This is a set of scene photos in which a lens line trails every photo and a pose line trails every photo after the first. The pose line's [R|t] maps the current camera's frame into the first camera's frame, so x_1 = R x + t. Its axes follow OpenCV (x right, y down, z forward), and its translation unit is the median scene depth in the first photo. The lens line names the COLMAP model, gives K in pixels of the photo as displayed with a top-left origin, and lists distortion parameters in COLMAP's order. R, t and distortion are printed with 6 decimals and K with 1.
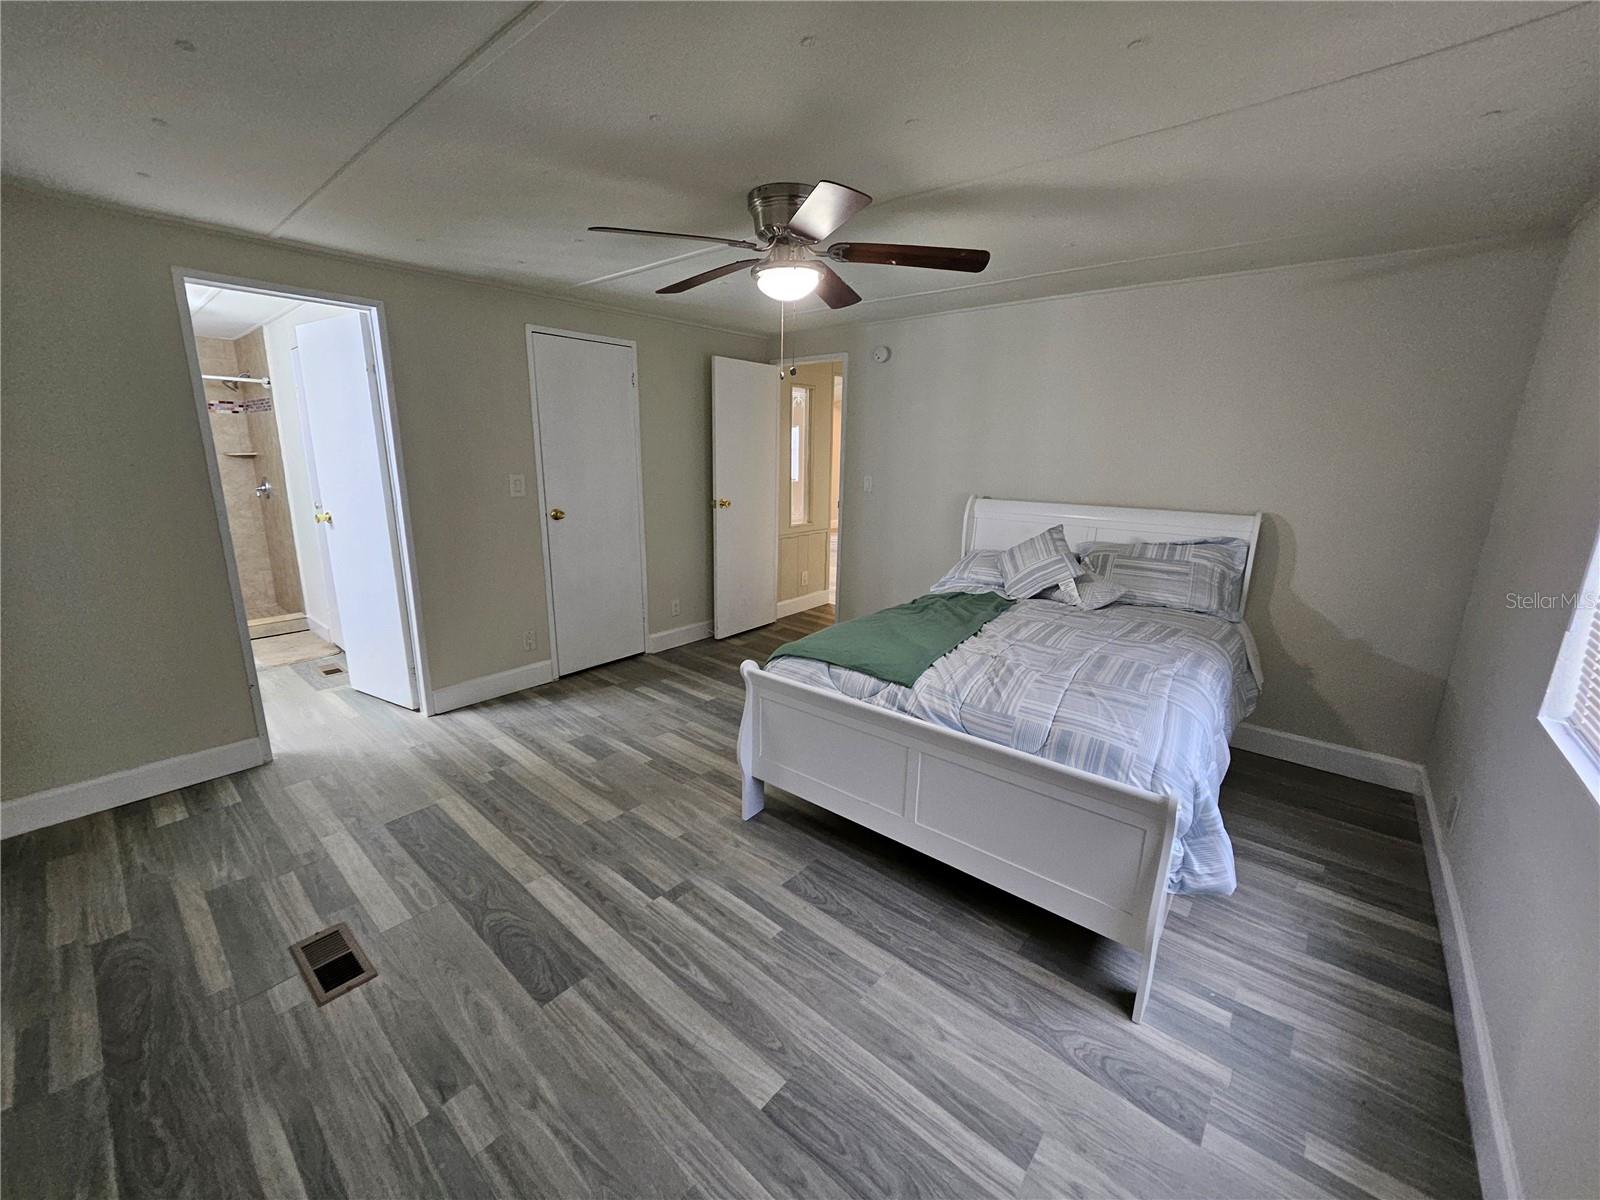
lens RADIAL K [[627.1, 0, 786.5], [0, 627.1, 594.6], [0, 0, 1]] dist [0.006281, -0.001380]
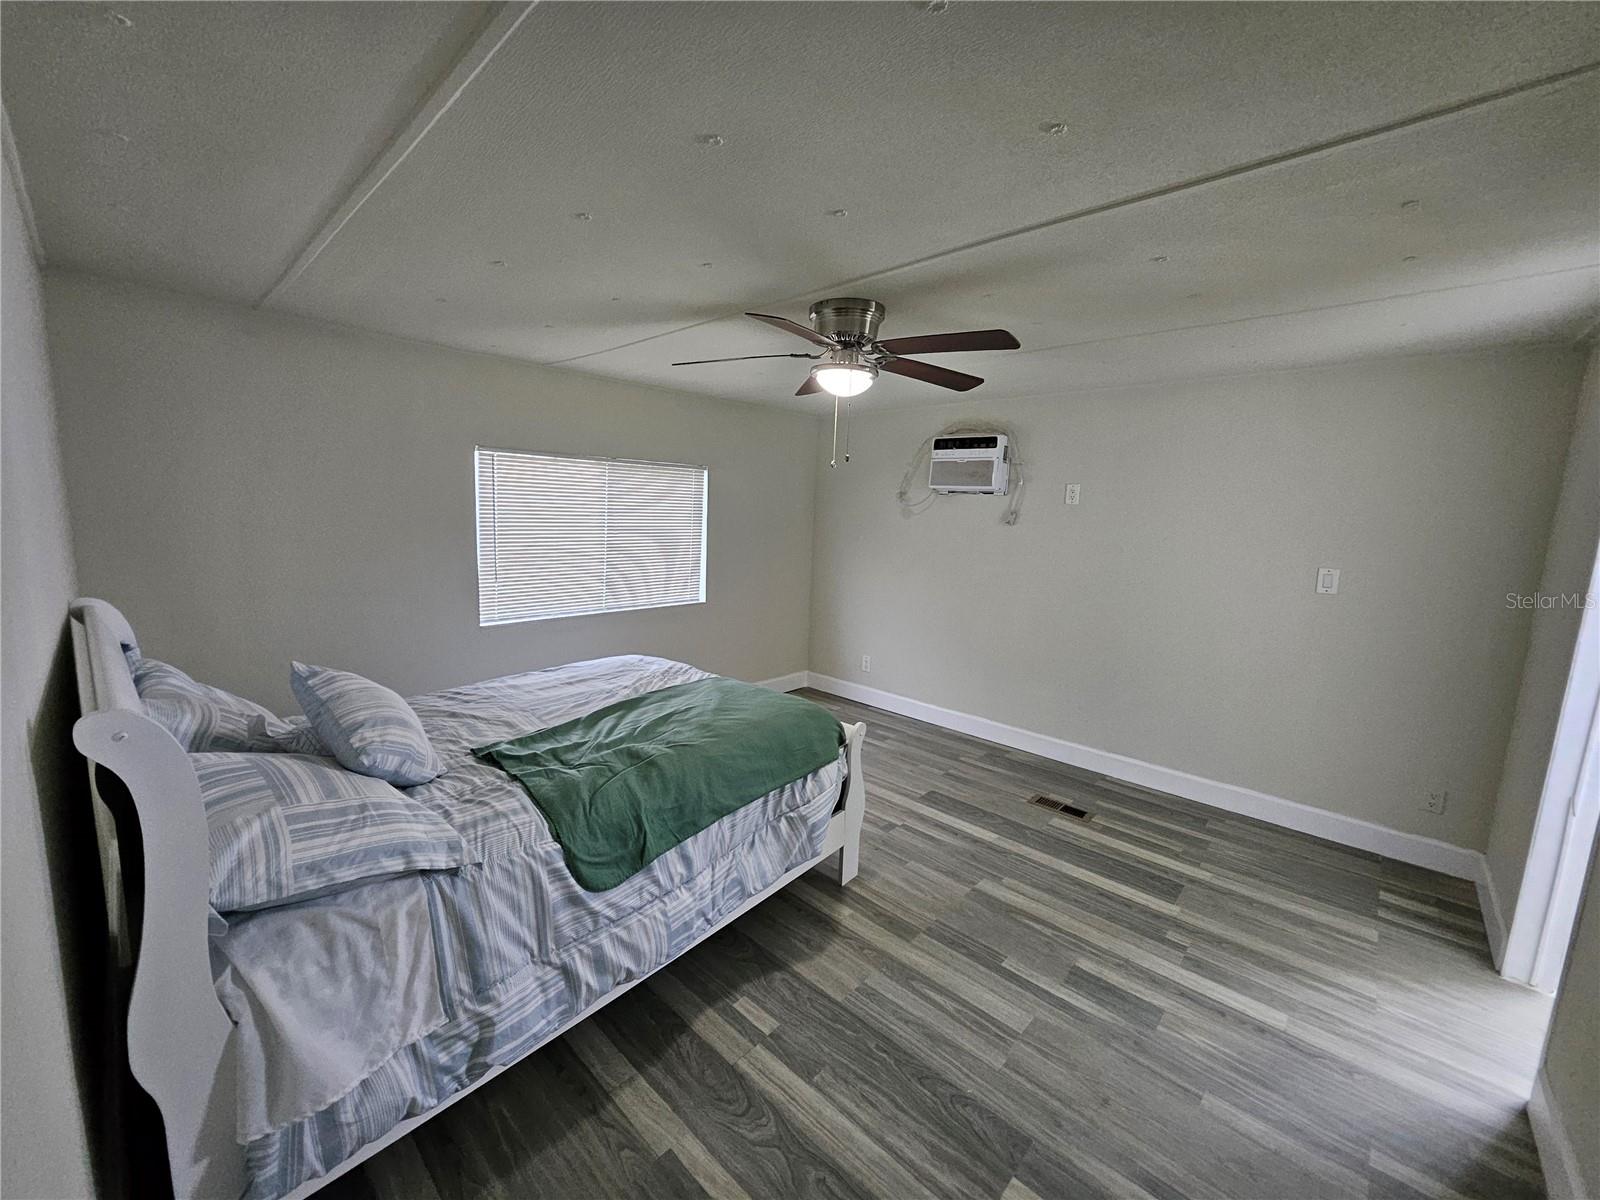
lens RADIAL K [[627.1, 0, 784.4], [0, 627.1, 593.8], [0, 0, 1]] dist [0.006281, -0.001380]
pose [[-0.997683, -0.056301, 0.038205, 0.046759], [-0.038519, 0.930228, 0.364955, -0.575220], [-0.056086, 0.362637, -0.930241, 2.256136]]
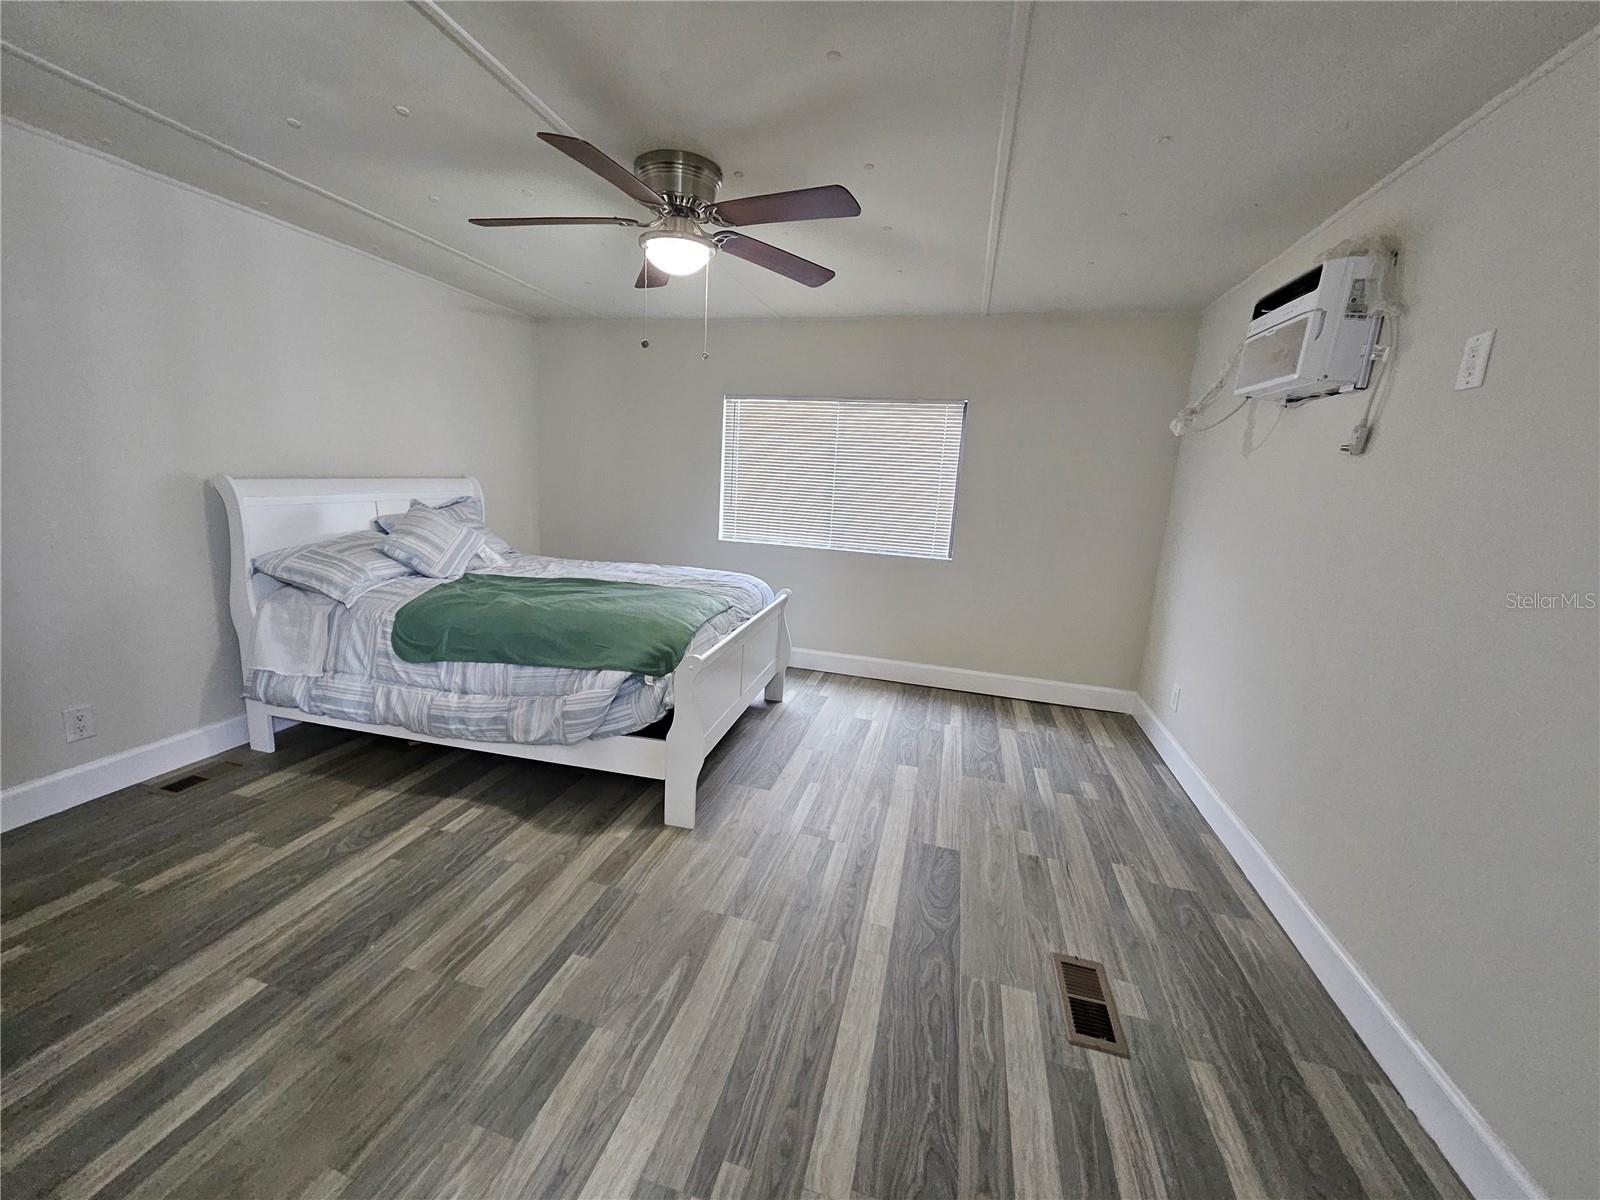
lens RADIAL K [[627.1, 0, 784.5], [0, 627.1, 590.8], [0, 0, 1]] dist [0.006281, -0.001380]
pose [[-0.427682, -0.208347, 0.879591, -1.081603], [0.152555, 0.942480, 0.297420, -0.284900], [-0.890963, 0.261387, -0.371297, 1.403207]]
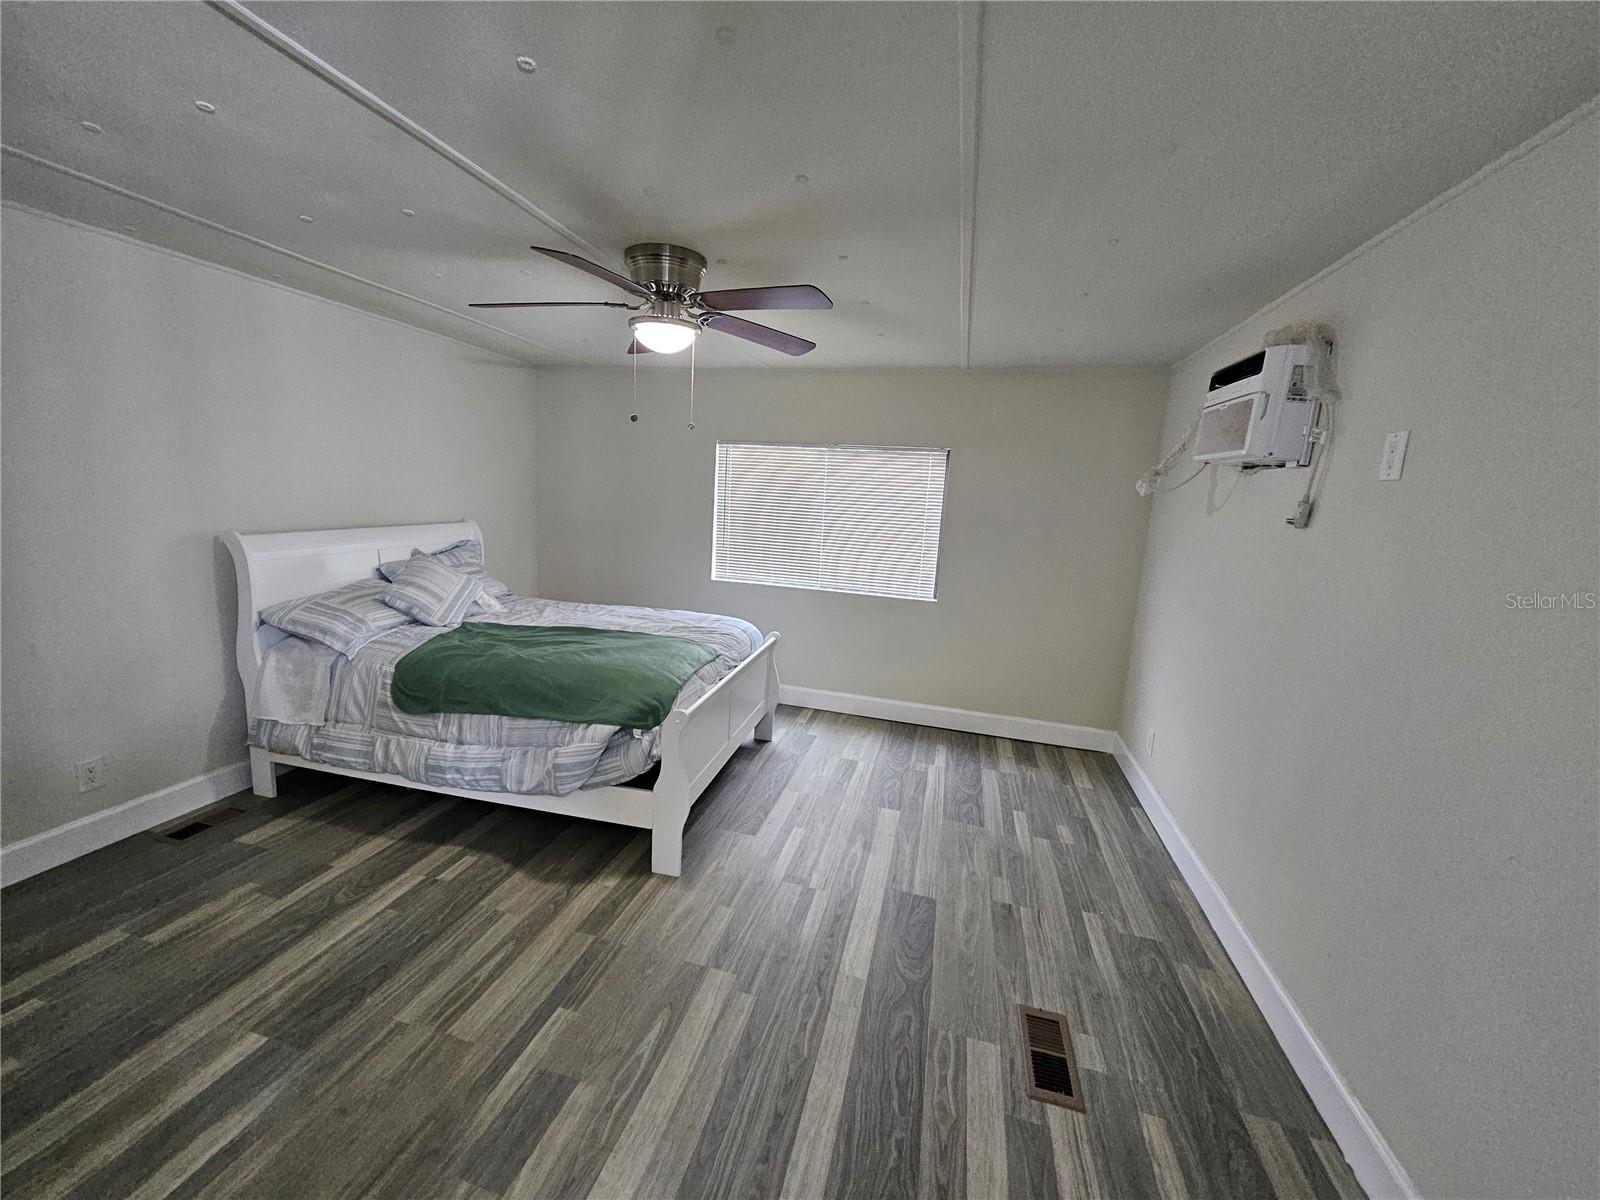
lens RADIAL K [[627.1, 0, 783.6], [0, 627.1, 592.5], [0, 0, 1]] dist [0.006281, -0.001380]
pose [[-0.426266, -0.185667, 0.885339, -1.129528], [0.153681, 0.949619, 0.273140, -0.365380], [-0.891448, 0.252490, -0.376257, 1.374697]]
